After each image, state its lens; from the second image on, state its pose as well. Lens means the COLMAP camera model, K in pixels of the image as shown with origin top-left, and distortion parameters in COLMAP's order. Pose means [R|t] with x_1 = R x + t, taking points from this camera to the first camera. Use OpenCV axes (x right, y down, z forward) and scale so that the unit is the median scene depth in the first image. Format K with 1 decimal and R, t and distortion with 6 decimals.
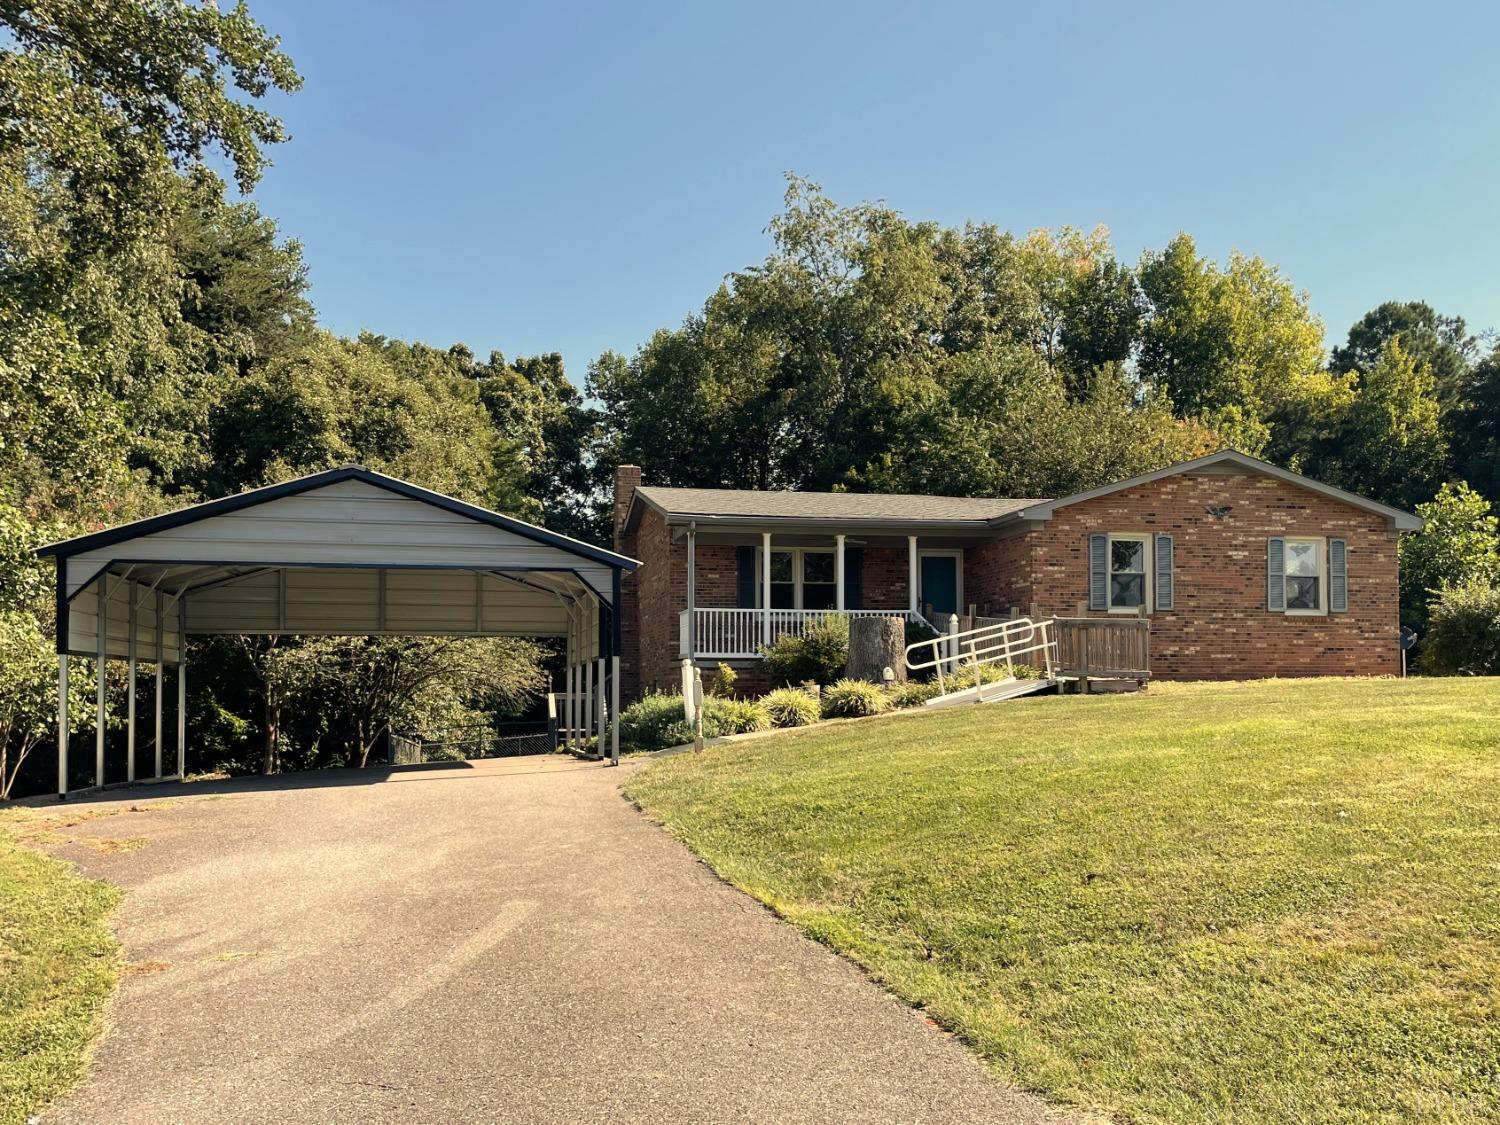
lens RADIAL K [[1142.6, 0, 722.7], [0, 1142.6, 634.0], [0, 0, 1]] dist [0.072853, -0.051379]
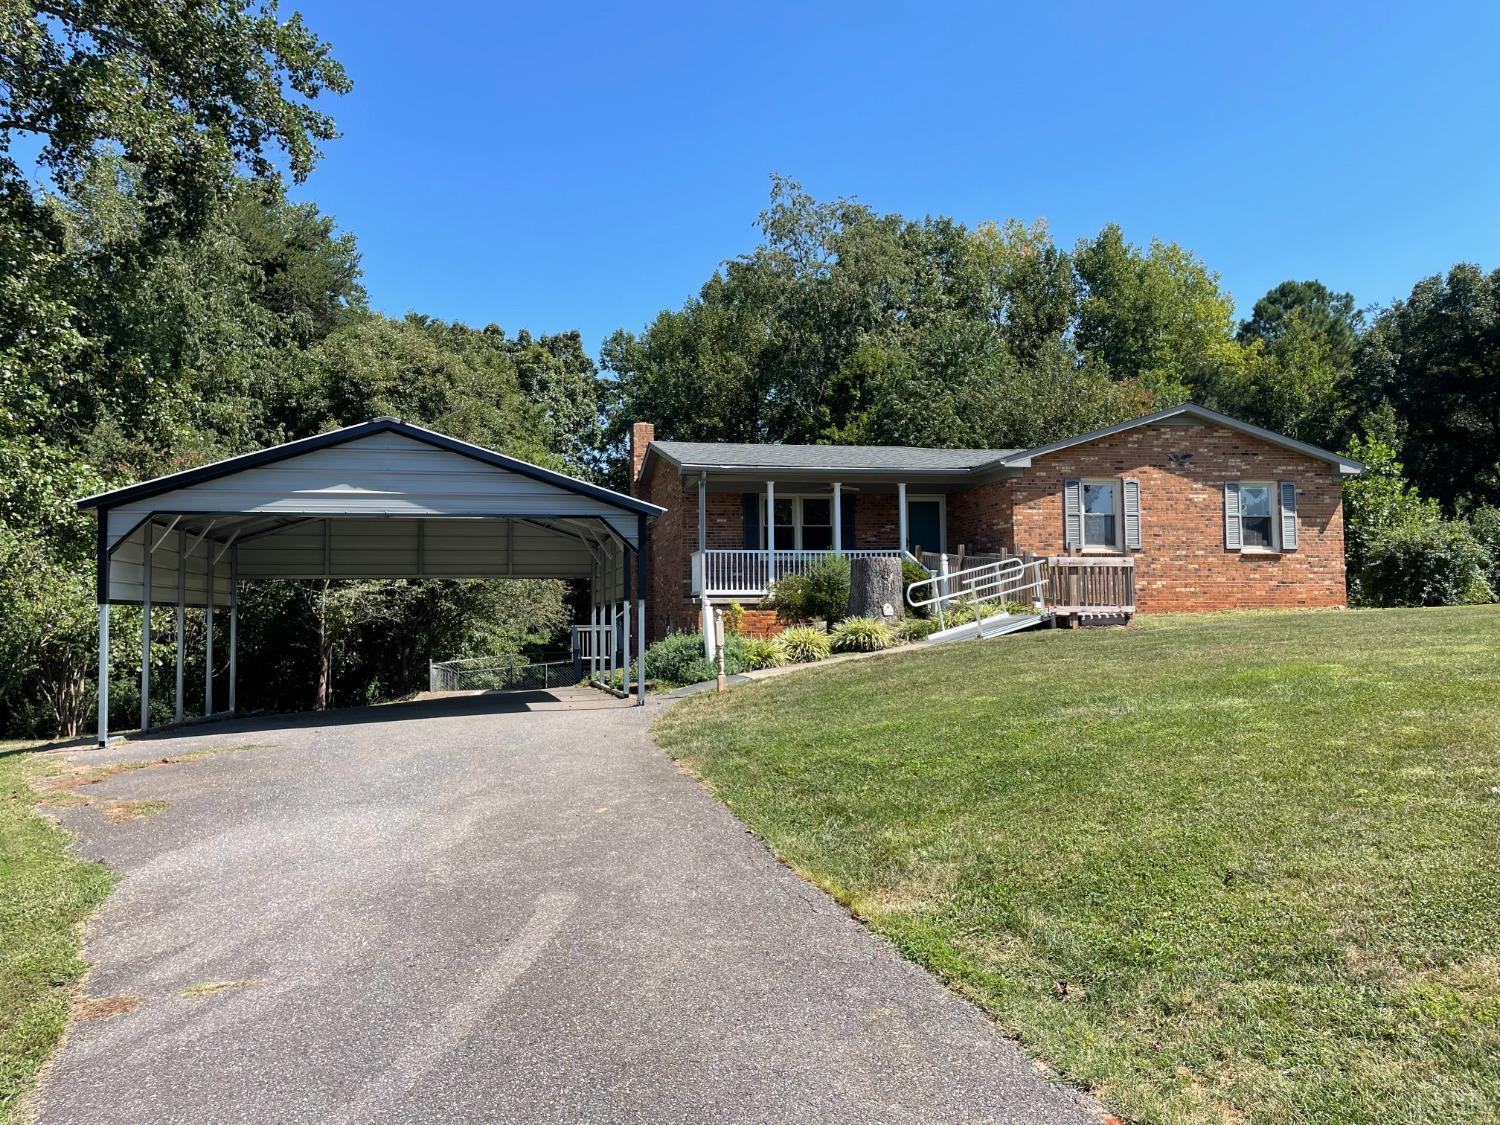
lens RADIAL K [[1126.7, 0, 746.1], [0, 1126.7, 551.8], [0, 0, 1]] dist [0.094985, -0.108537]
pose [[0.999957, -0.008625, -0.003476, 0.020746], [0.008539, 0.999678, -0.023910, 0.006271], [0.003681, 0.023879, 0.999708, -0.098646]]
